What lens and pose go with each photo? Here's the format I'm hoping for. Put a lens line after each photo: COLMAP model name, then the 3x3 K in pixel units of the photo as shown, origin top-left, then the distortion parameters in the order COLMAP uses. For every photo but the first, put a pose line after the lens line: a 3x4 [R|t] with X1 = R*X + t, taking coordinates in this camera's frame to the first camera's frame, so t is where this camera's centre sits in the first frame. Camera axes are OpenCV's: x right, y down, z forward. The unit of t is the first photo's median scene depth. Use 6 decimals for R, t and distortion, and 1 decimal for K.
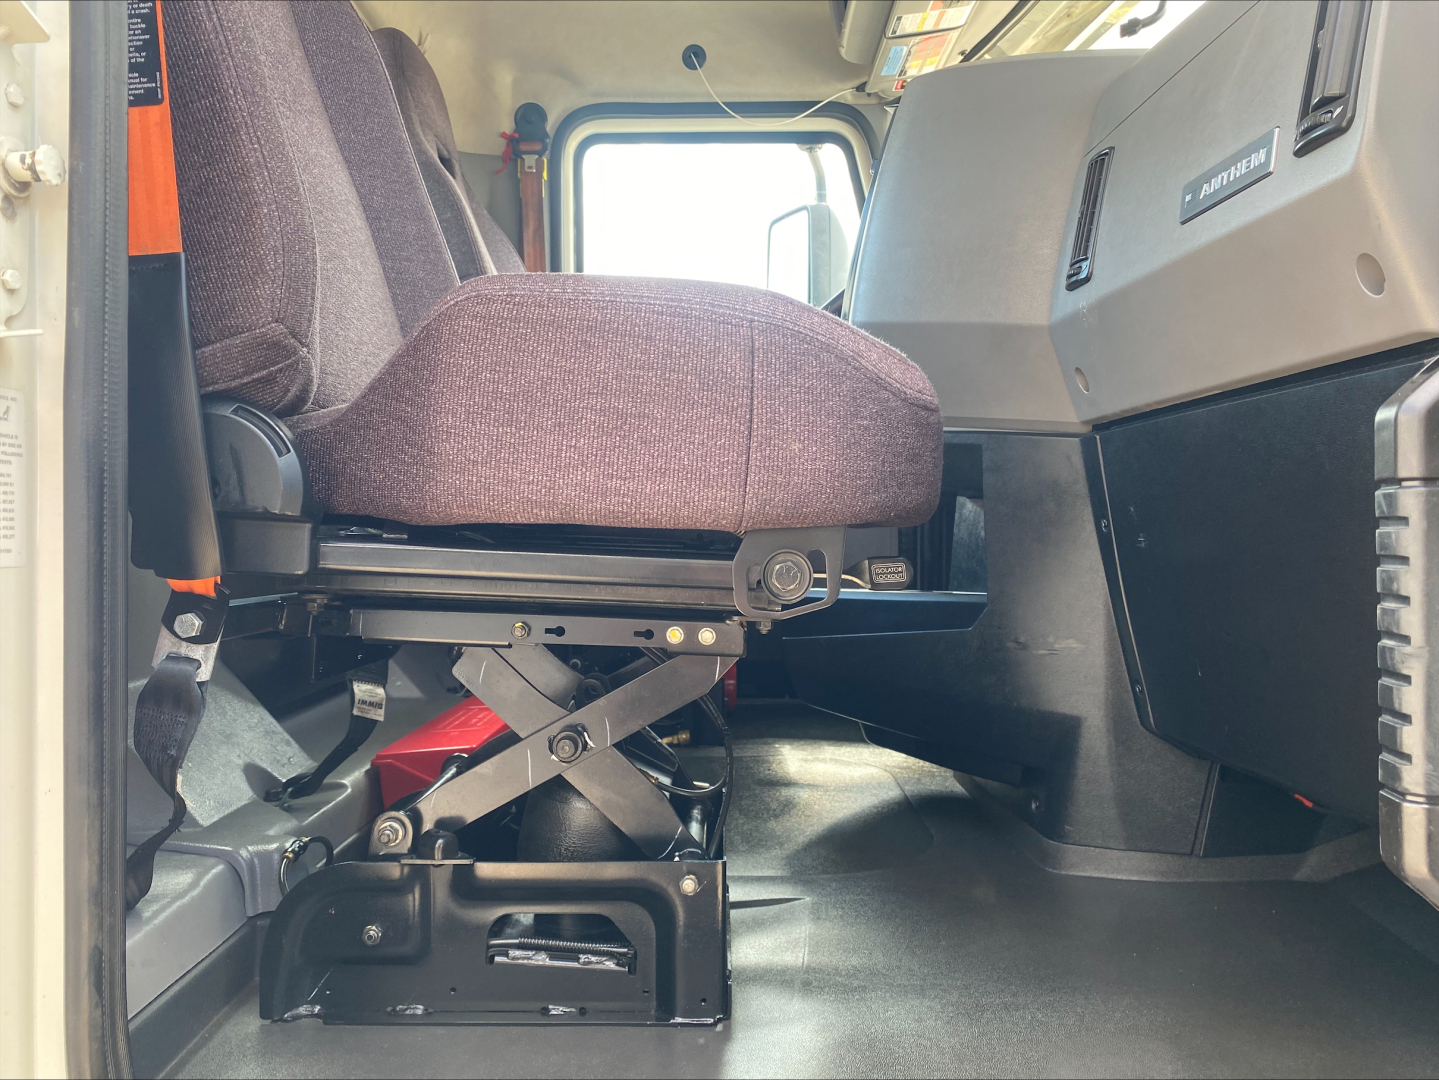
lens RADIAL K [[1086.7, 0, 730.7], [0, 1086.7, 544.8], [0, 0, 1]] dist [0.070842, -0.112568]
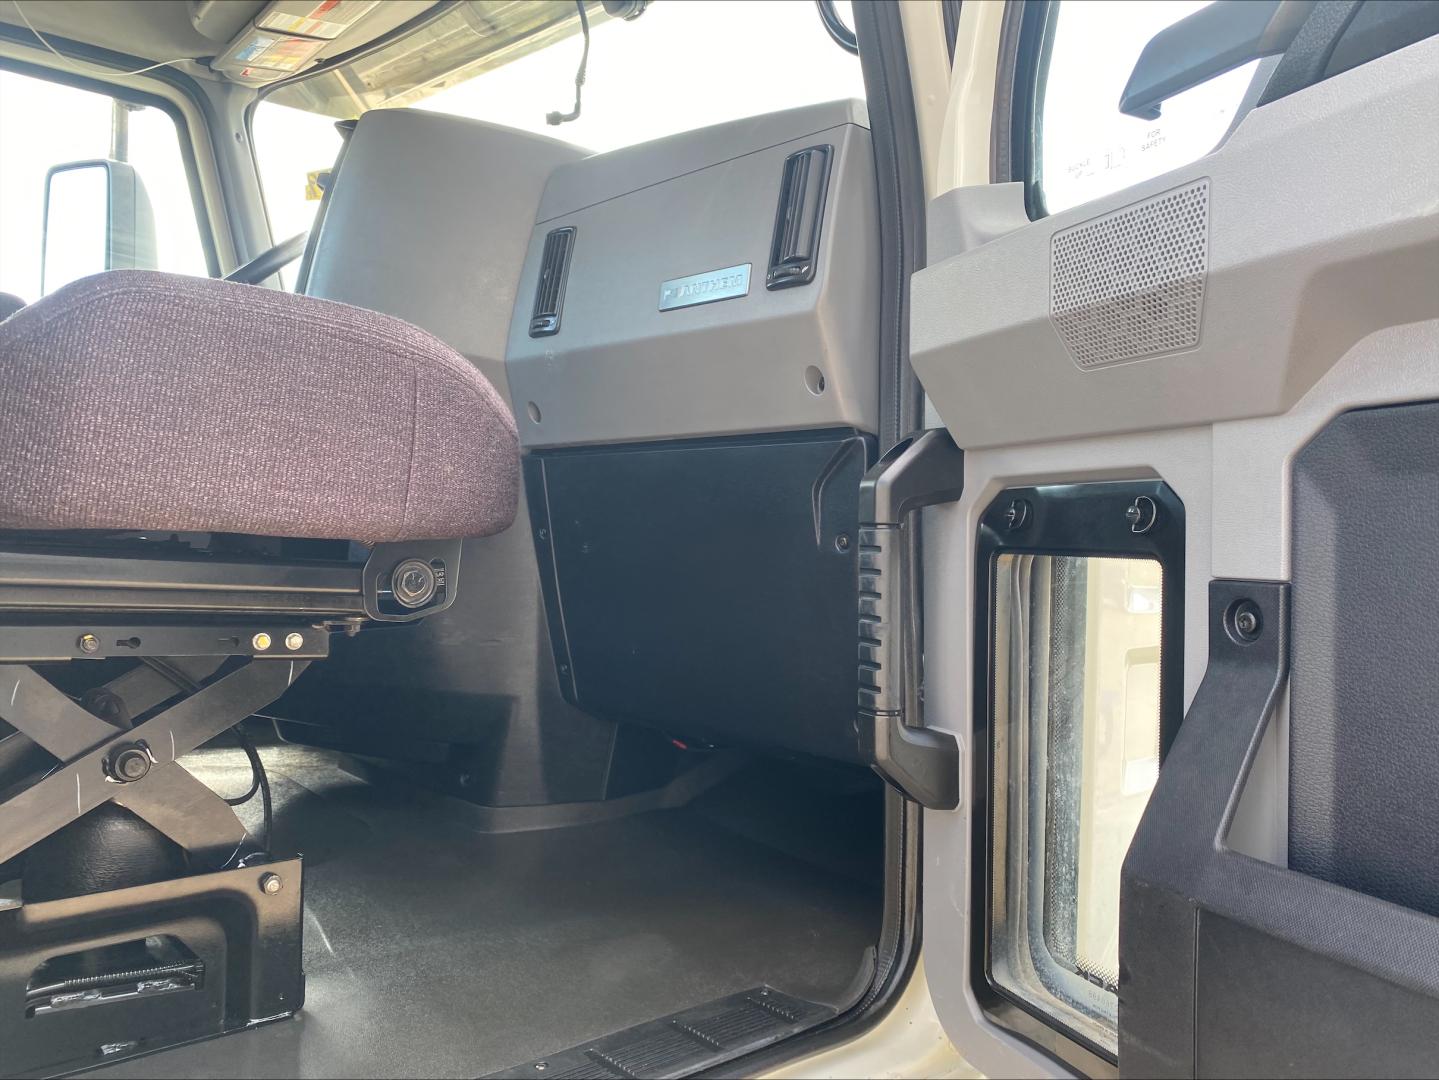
lens RADIAL K [[1098.1, 0, 729.0], [0, 1098.1, 536.7], [0, 0, 1]] dist [0.021074, -0.022585]
pose [[0.753138, 0.017046, 0.657642, -0.388425], [-0.015973, 0.999843, -0.007624, -0.012284], [-0.657669, -0.004762, 0.753292, -0.050865]]
